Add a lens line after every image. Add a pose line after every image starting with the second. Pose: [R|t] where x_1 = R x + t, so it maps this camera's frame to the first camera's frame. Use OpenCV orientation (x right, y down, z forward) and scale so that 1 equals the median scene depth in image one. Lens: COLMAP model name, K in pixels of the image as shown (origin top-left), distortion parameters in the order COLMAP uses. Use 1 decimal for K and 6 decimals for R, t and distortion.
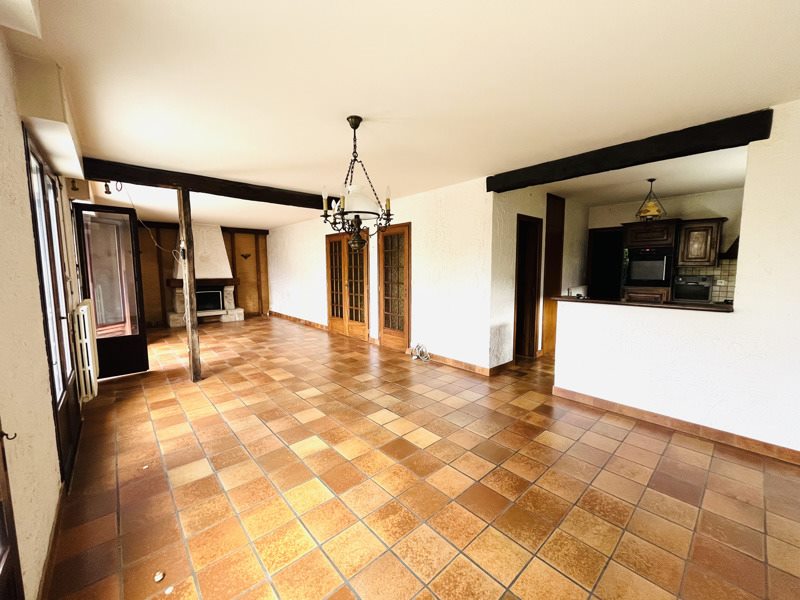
lens RADIAL K [[321.6, 0, 400.9], [0, 321.6, 299.6], [0, 0, 1]] dist [0.001254, 0.000025]
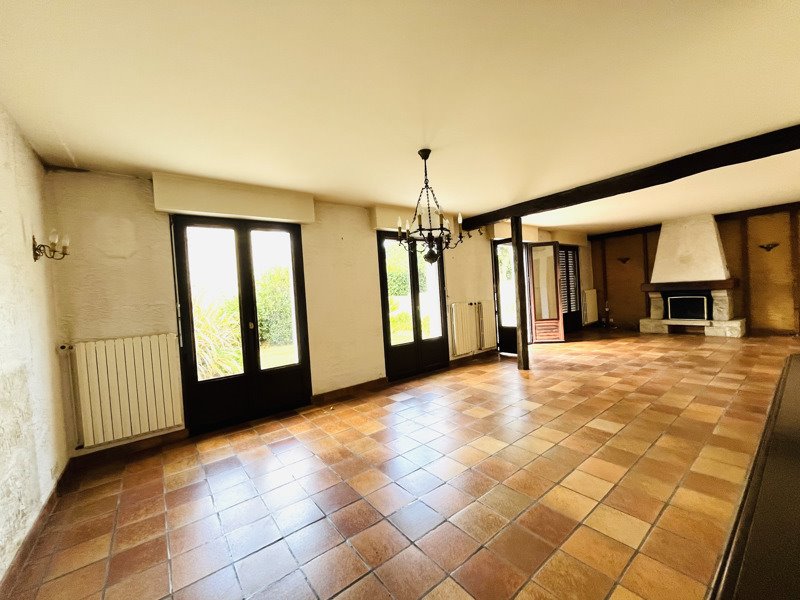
lens RADIAL K [[321.6, 0, 400.5], [0, 321.6, 301.3], [0, 0, 1]] dist [0.001254, 0.000025]
pose [[-0.074587, 0.036012, -0.996564, 0.443645], [-0.035668, 0.998612, 0.038756, -0.027719], [0.996576, 0.038436, -0.073199, 0.437876]]
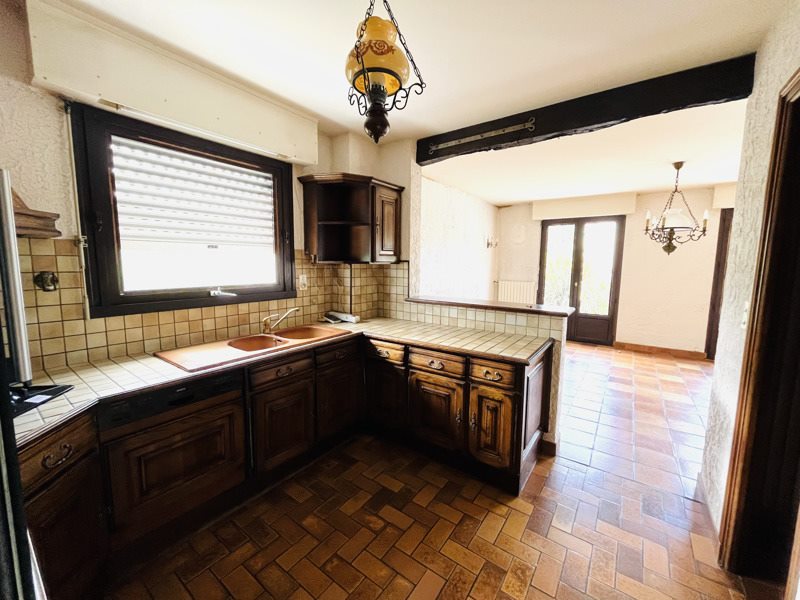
lens RADIAL K [[321.6, 0, 397.9], [0, 321.6, 298.3], [0, 0, 1]] dist [0.001254, 0.000025]
pose [[-0.979261, 0.016337, -0.201942, 0.600855], [-0.027006, 0.977323, 0.210023, -0.101145], [0.200794, 0.211121, -0.956614, 0.974612]]
